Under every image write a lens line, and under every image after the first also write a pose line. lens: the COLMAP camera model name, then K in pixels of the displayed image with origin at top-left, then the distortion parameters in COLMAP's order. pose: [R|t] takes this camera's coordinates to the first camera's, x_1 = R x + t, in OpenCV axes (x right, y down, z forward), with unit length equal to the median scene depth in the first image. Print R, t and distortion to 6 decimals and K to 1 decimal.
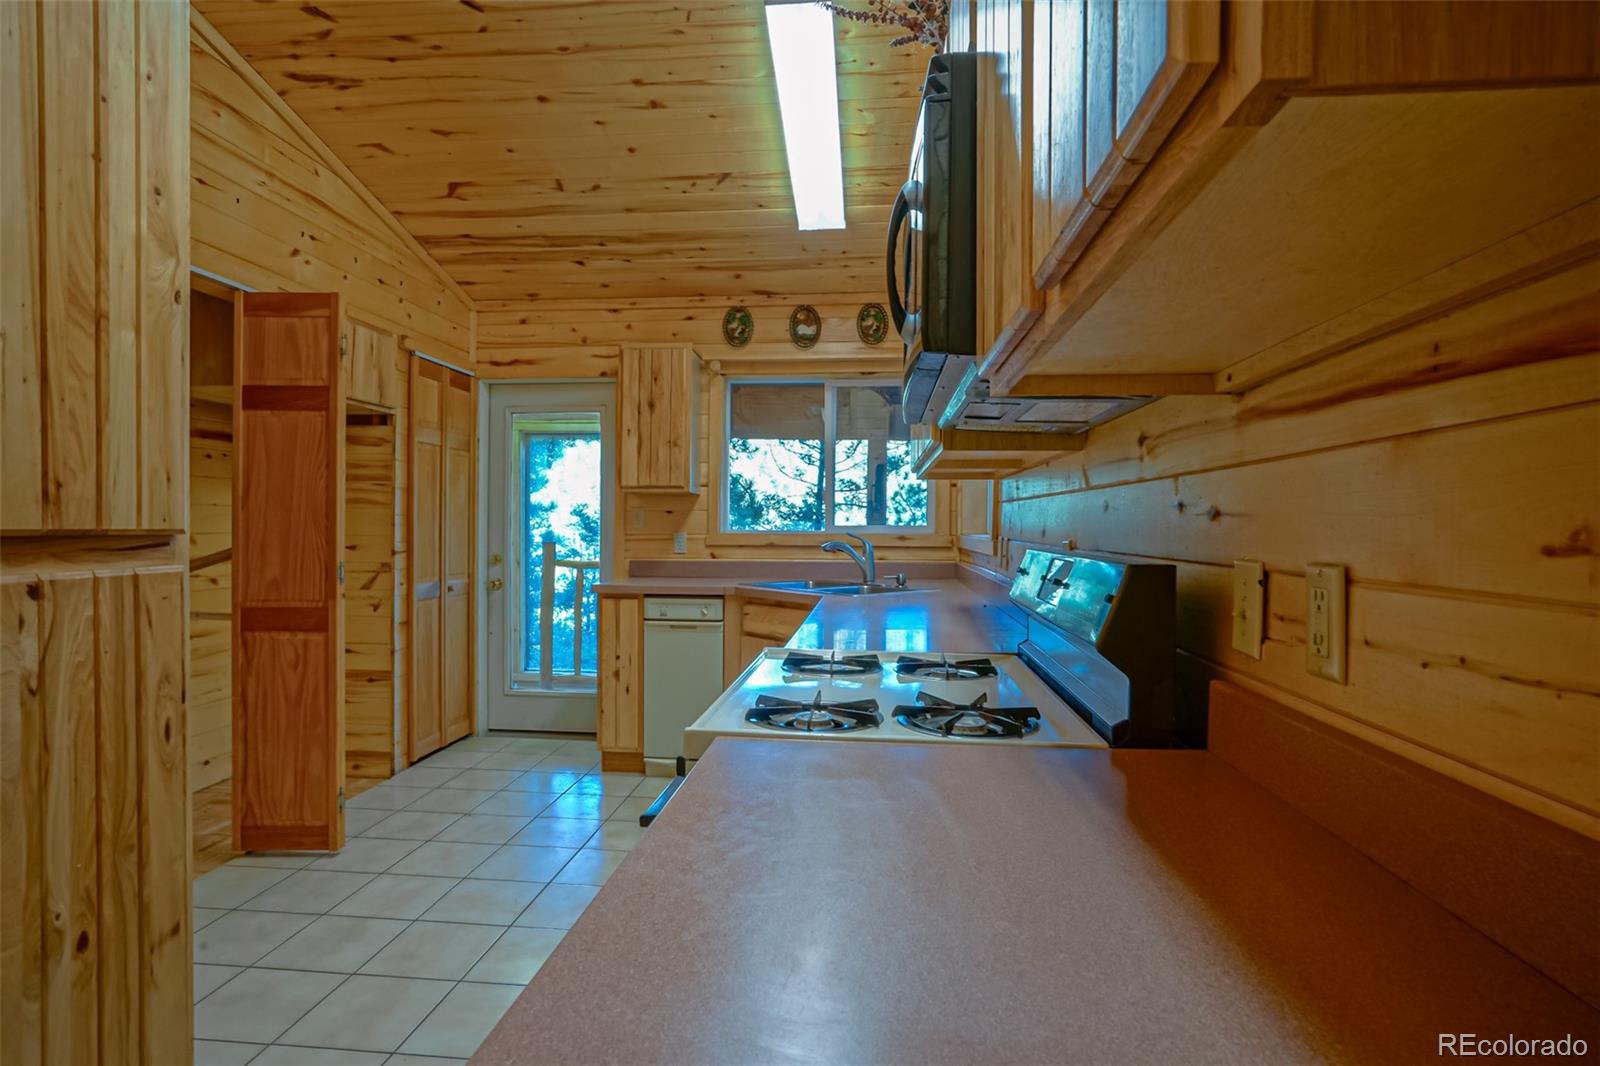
lens RADIAL K [[839.5, 0, 775.9], [0, 839.5, 528.0], [0, 0, 1]] dist [-0.023030, 0.007670]
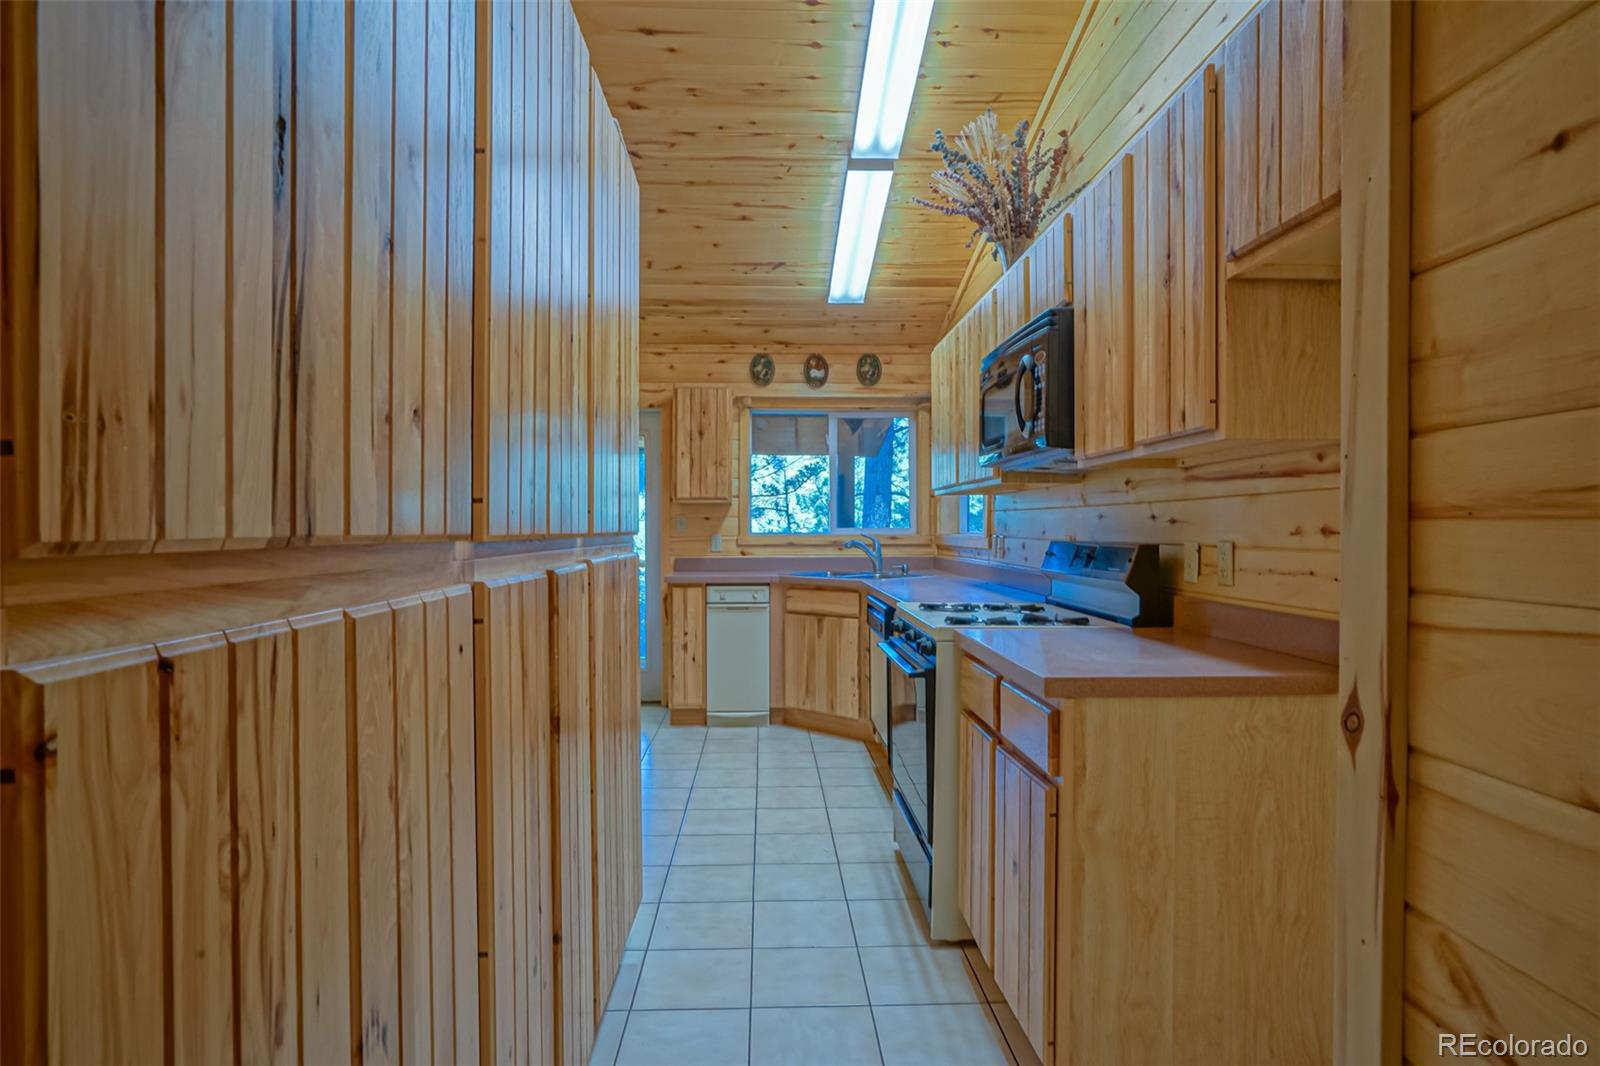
lens RADIAL K [[839.5, 0, 788.1], [0, 839.5, 531.9], [0, 0, 1]] dist [-0.023030, 0.007670]
pose [[0.990259, -0.008623, 0.138968, -0.195164], [0.008450, 0.999963, 0.001835, -0.000490], [-0.138979, -0.000643, 0.990295, -0.257875]]
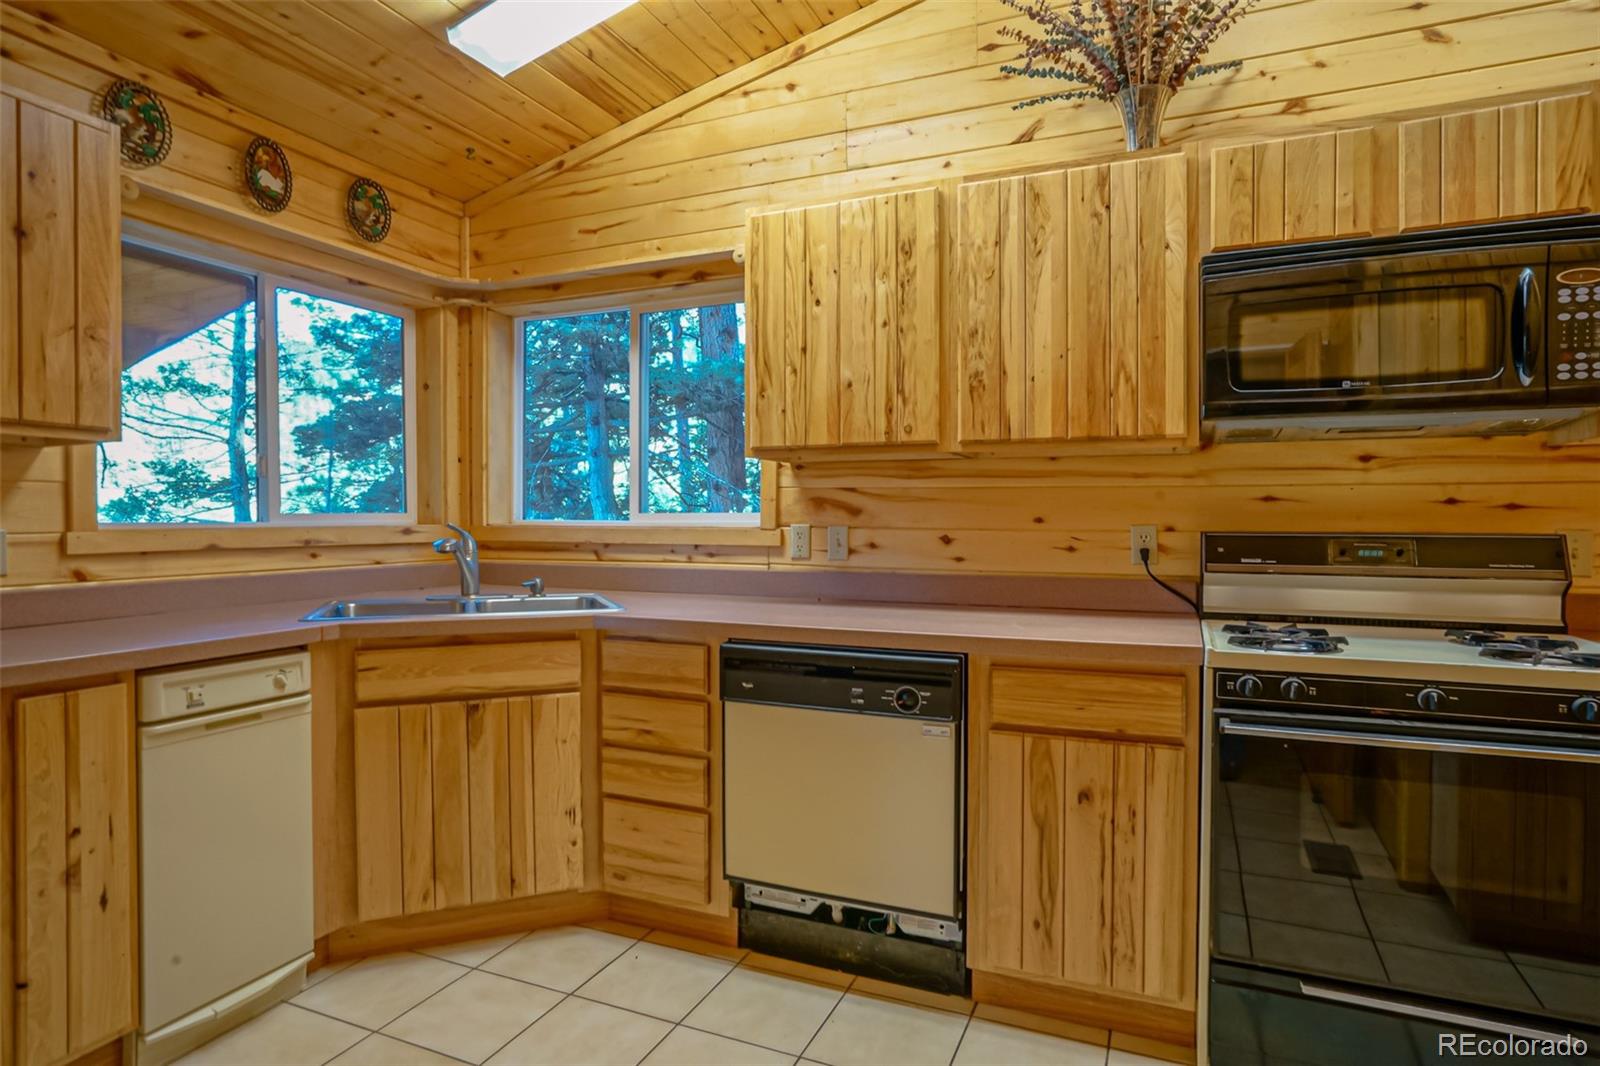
lens RADIAL K [[839.5, 0, 810.4], [0, 839.5, 522.1], [0, 0, 1]] dist [-0.023030, 0.007670]
pose [[0.293401, -0.010303, 0.955934, -0.436115], [0.003494, 0.999947, 0.009705, -0.001456], [-0.955983, 0.000492, 0.293421, 0.494014]]
